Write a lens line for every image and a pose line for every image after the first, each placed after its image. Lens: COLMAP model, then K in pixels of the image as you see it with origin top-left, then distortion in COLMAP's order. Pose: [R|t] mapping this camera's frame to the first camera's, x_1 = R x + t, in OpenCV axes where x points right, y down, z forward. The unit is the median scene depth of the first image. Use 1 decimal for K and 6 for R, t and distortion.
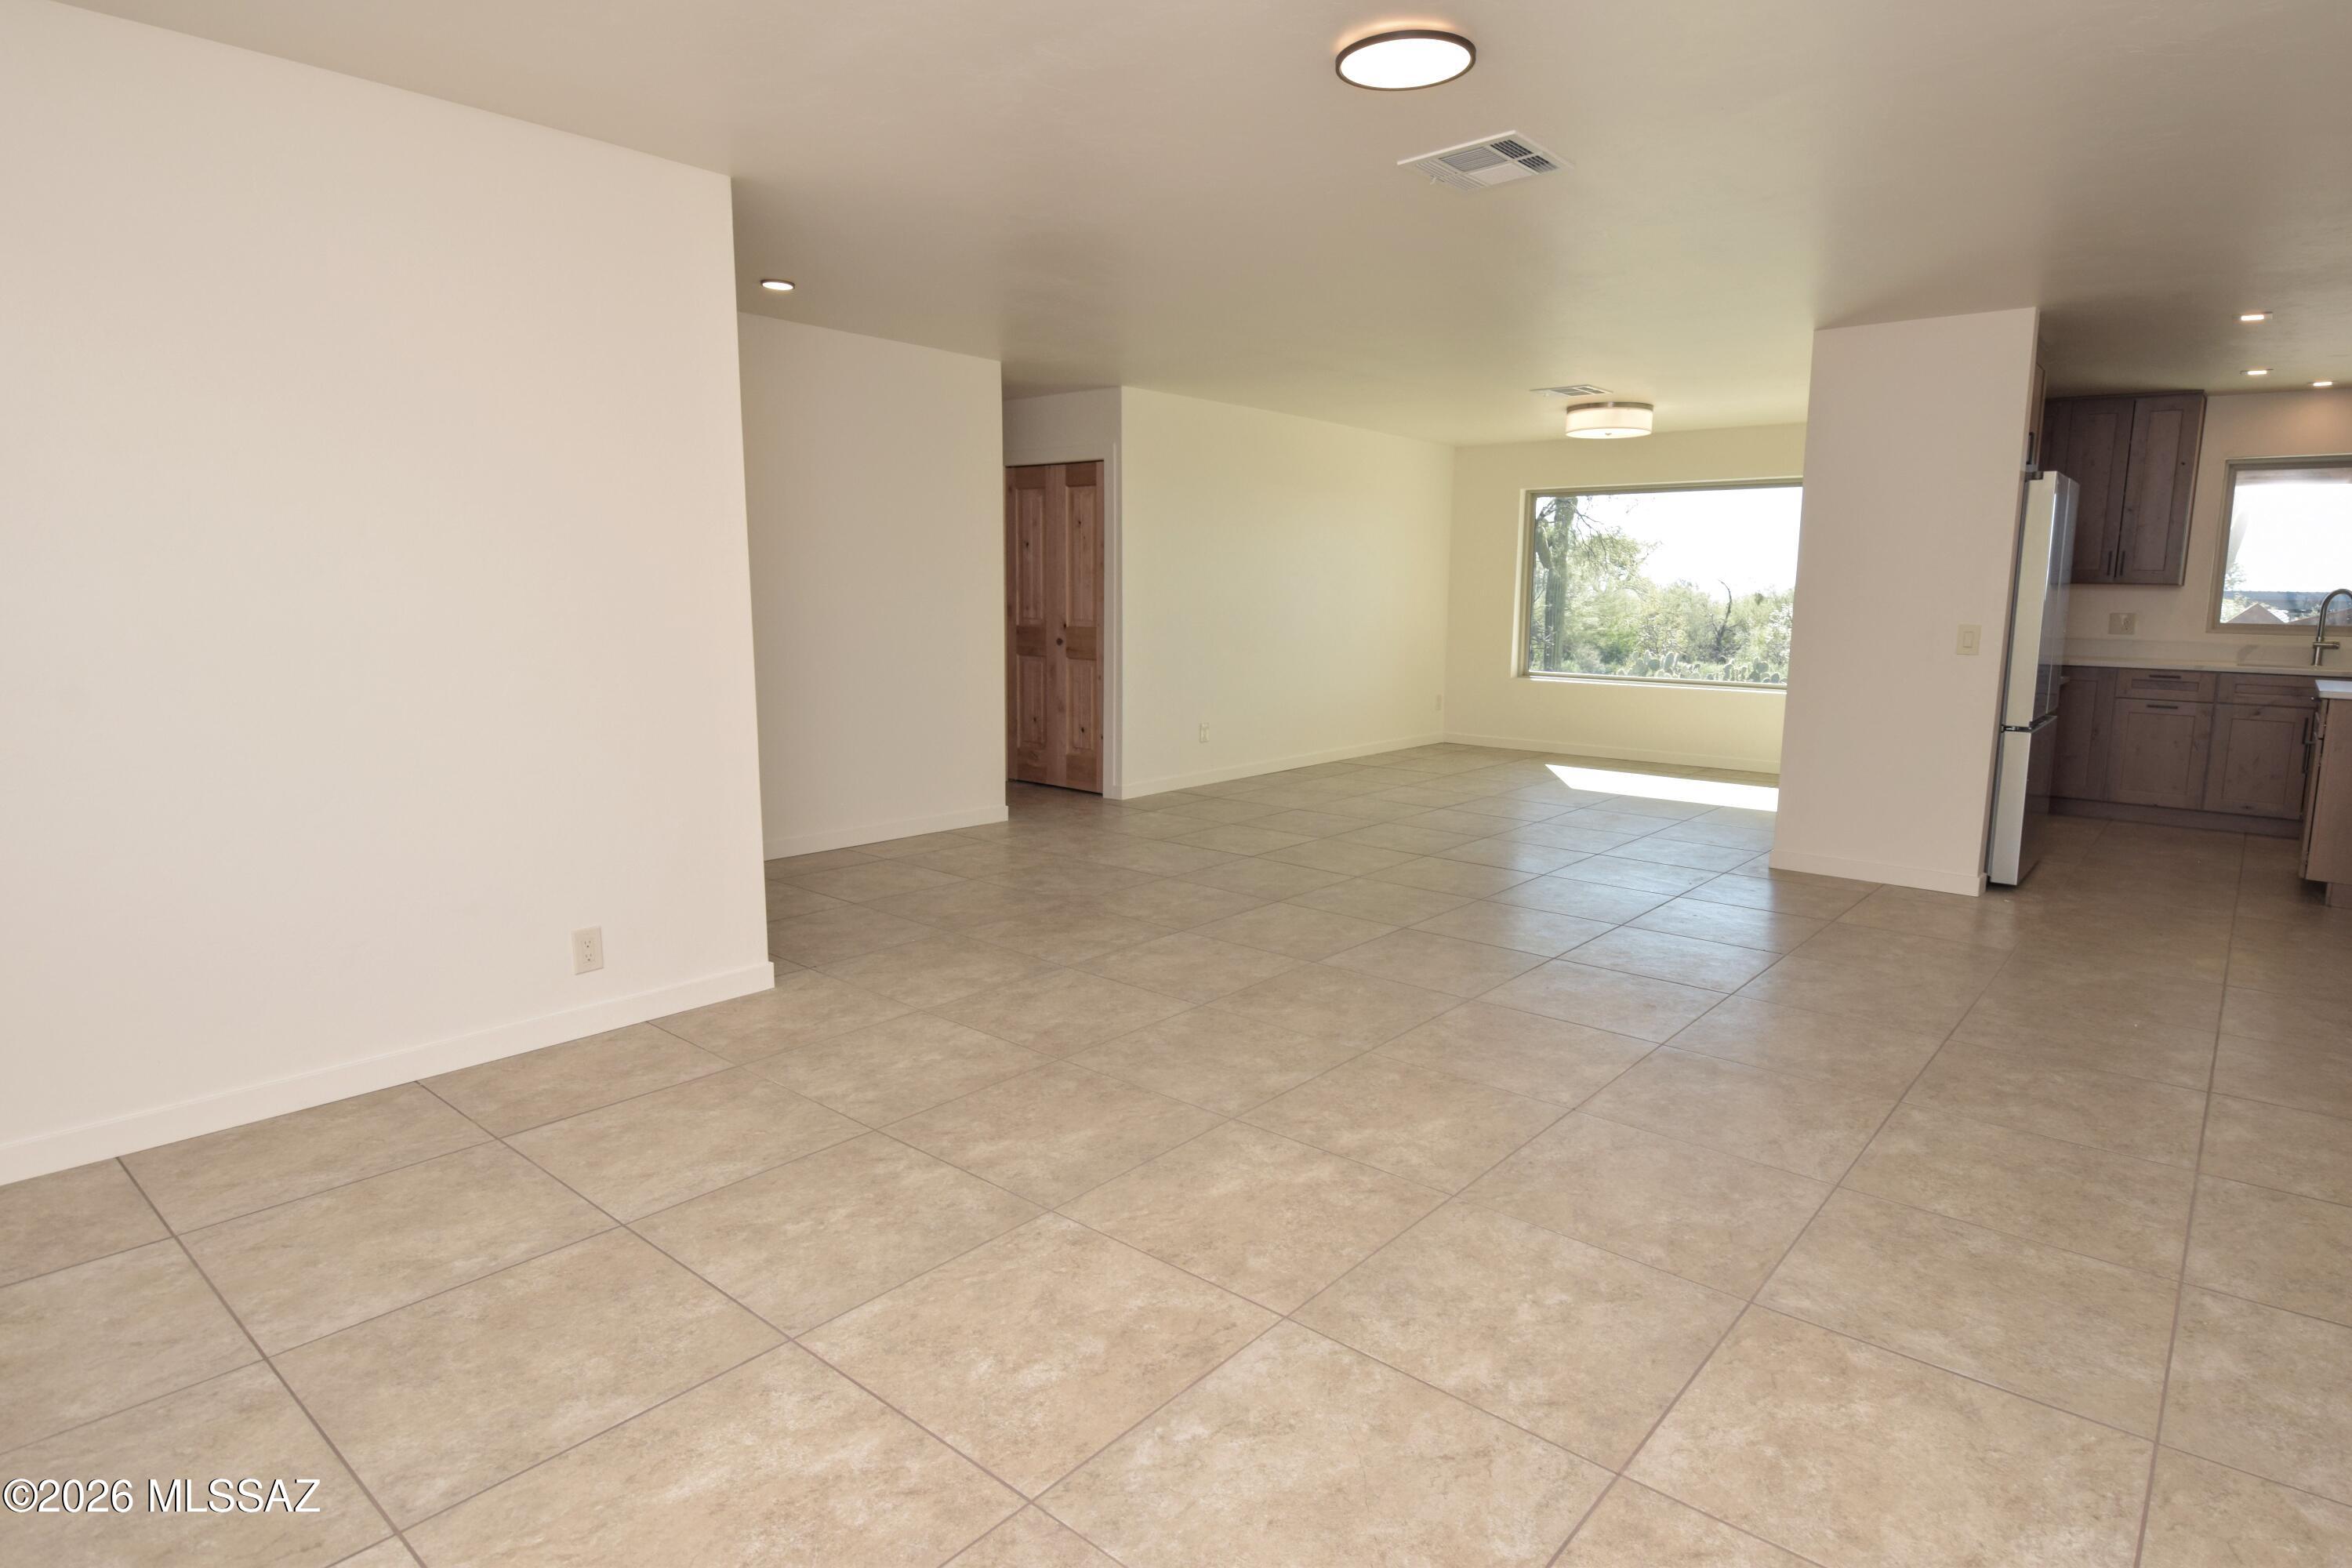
lens RADIAL K [[1292.3, 0, 1176.0], [0, 1292.3, 784.0], [0, 0, 1]] dist [0.026654, -0.032309]
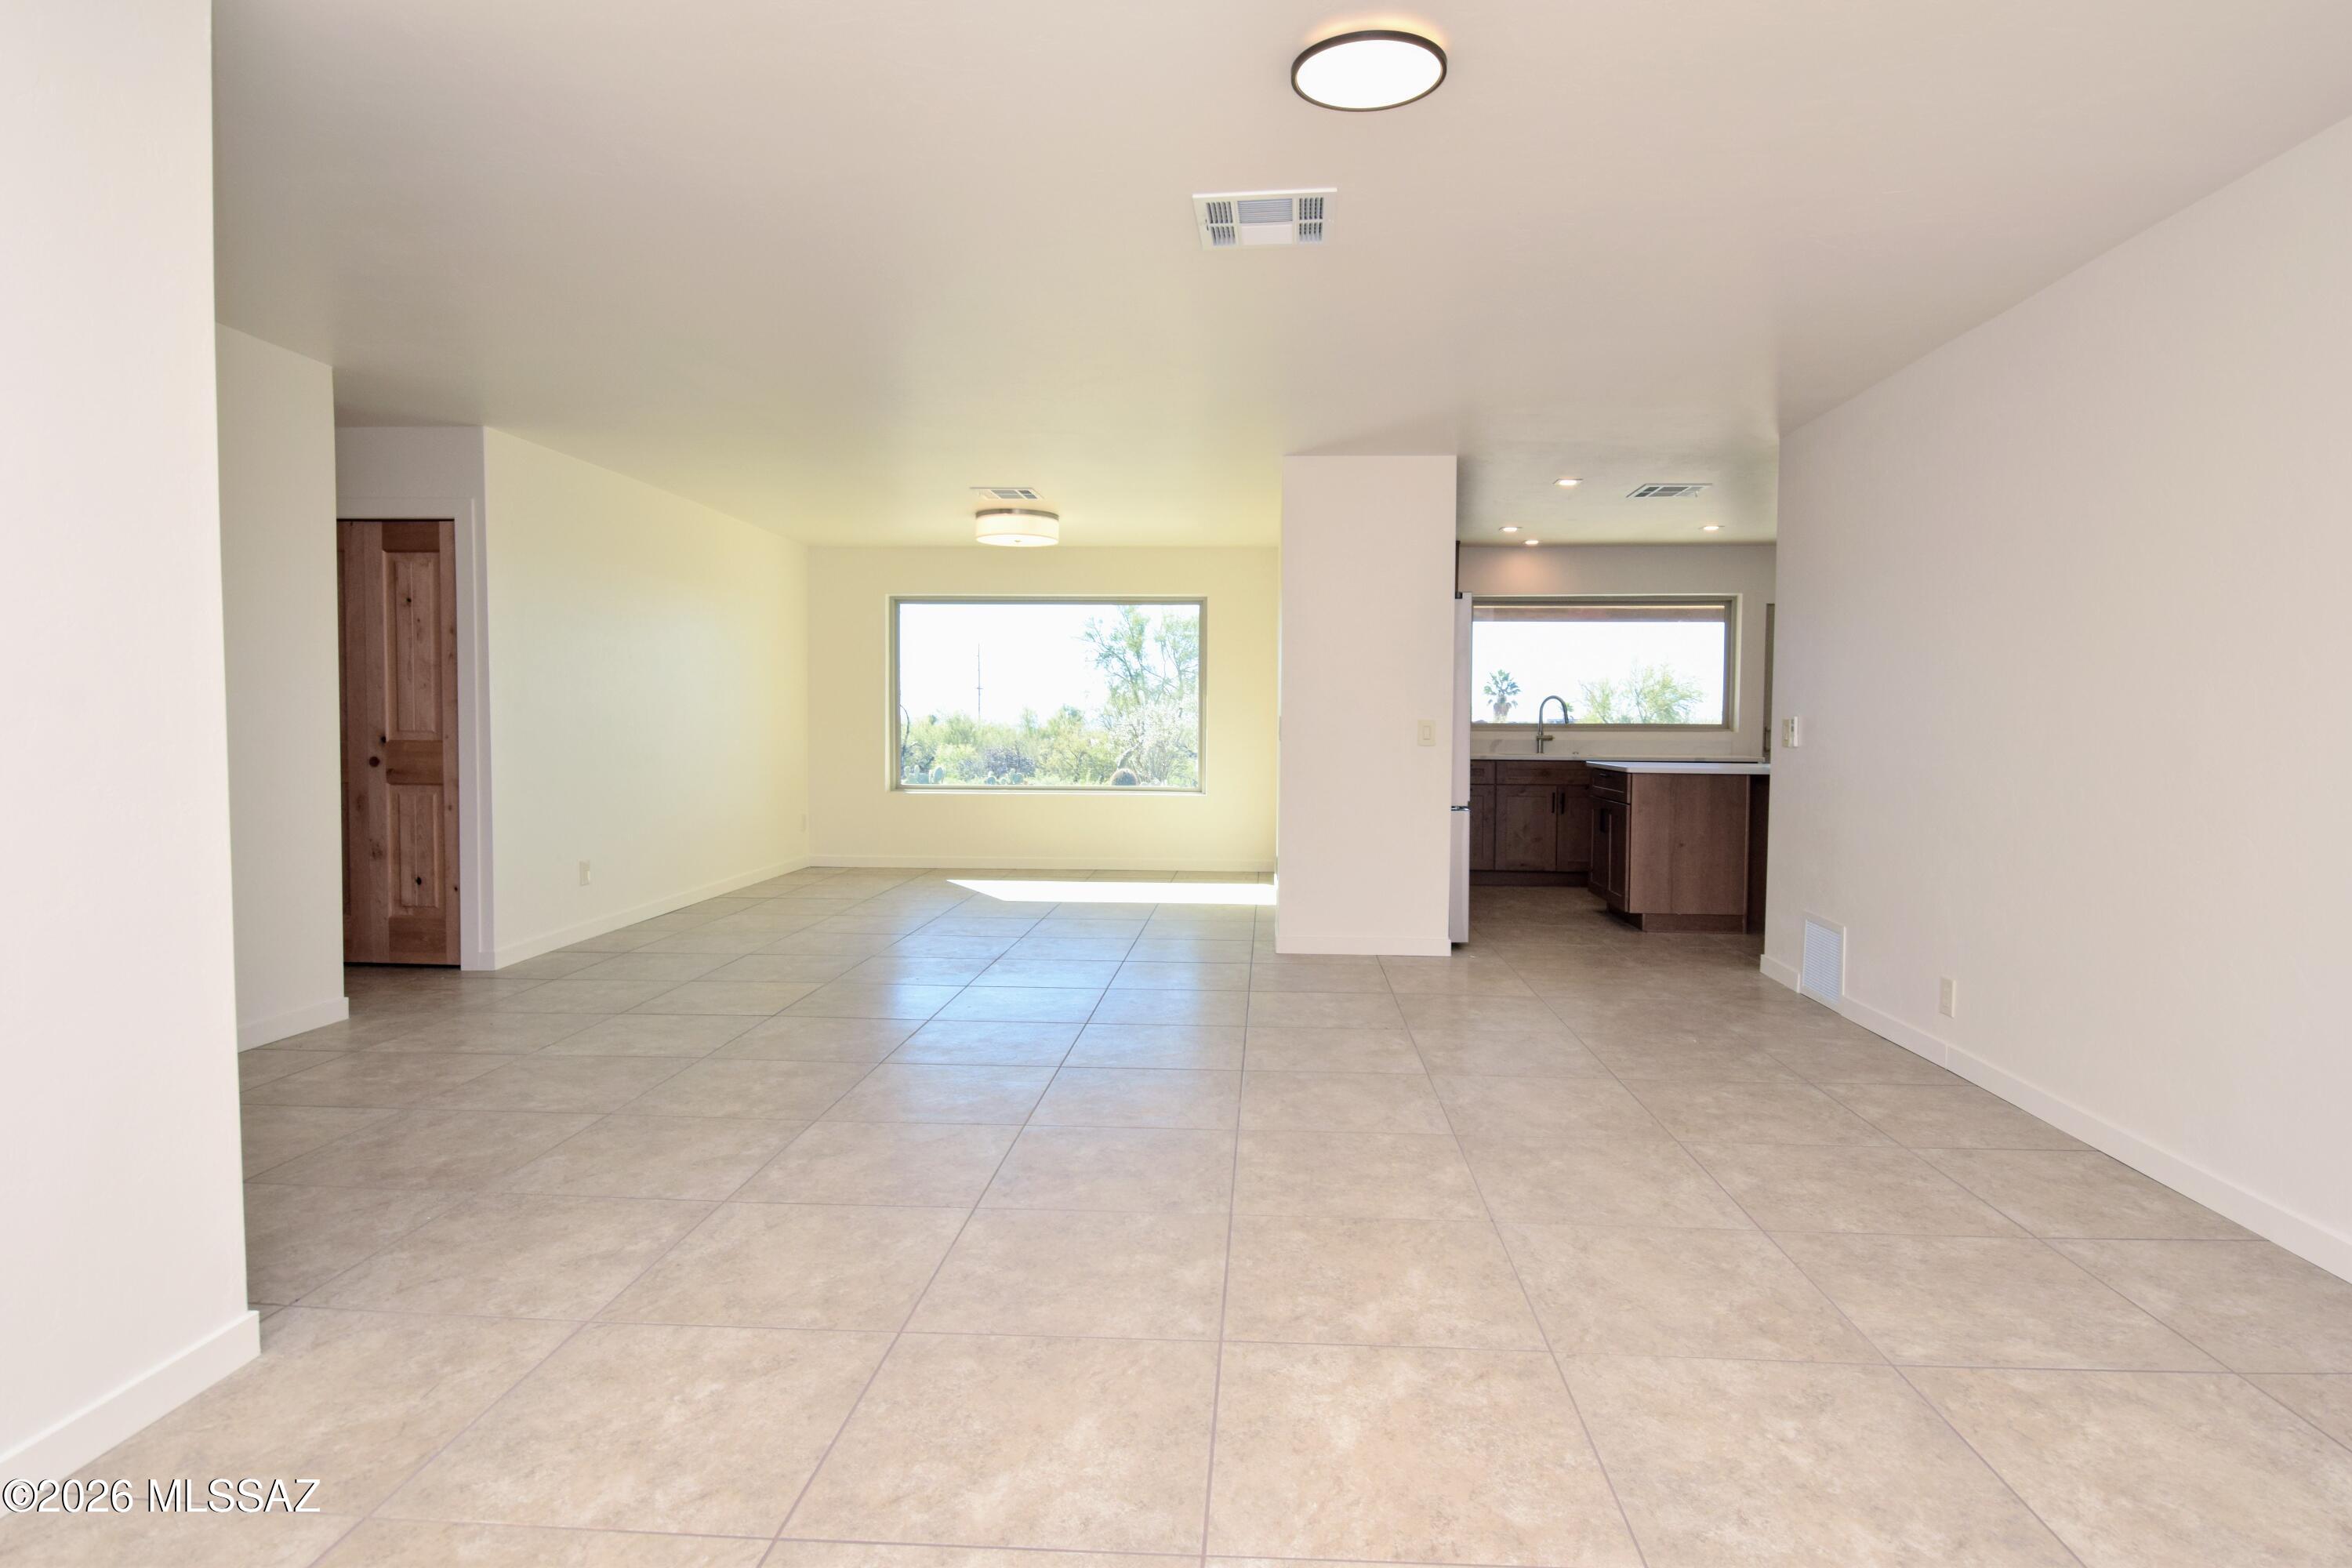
lens RADIAL K [[1292.3, 0, 1176.0], [0, 1292.3, 784.0], [0, 0, 1]] dist [0.026654, -0.032309]
pose [[0.790567, -0.035163, 0.611365, -0.324823], [0.093903, 0.993504, -0.064286, -0.016112], [-0.605133, 0.108231, 0.788733, 0.281494]]
